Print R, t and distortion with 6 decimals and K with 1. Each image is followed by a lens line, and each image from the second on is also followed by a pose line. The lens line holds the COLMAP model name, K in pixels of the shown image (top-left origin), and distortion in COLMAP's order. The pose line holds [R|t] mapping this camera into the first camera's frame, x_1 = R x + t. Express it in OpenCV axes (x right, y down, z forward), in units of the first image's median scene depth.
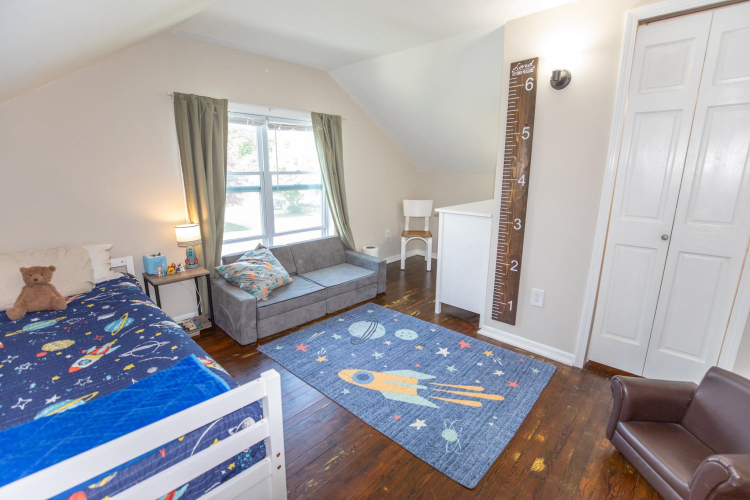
lens RADIAL K [[344.3, 0, 372.9], [0, 344.3, 249.1], [0, 0, 1]] dist [-0.029607, 0.000356]
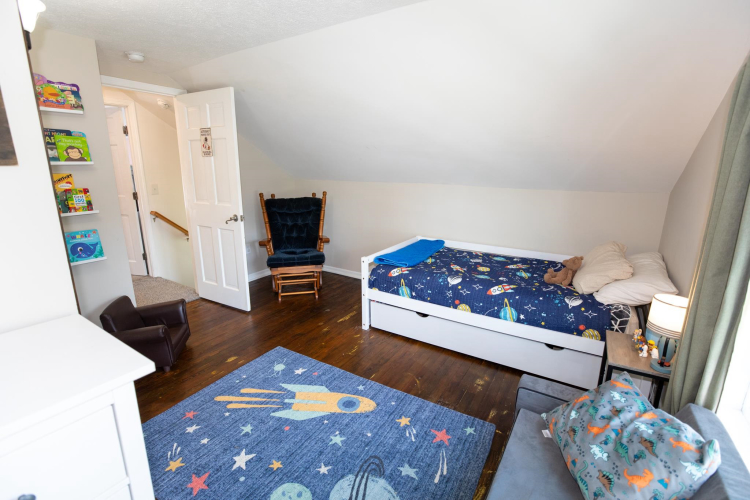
lens RADIAL K [[344.3, 0, 375.2], [0, 344.3, 249.1], [0, 0, 1]] dist [-0.029607, 0.000356]
pose [[-0.981098, 0.034486, -0.190413, 0.071133], [-0.055316, 0.892954, 0.446737, -0.477862], [0.185436, 0.448826, -0.874167, 1.754340]]
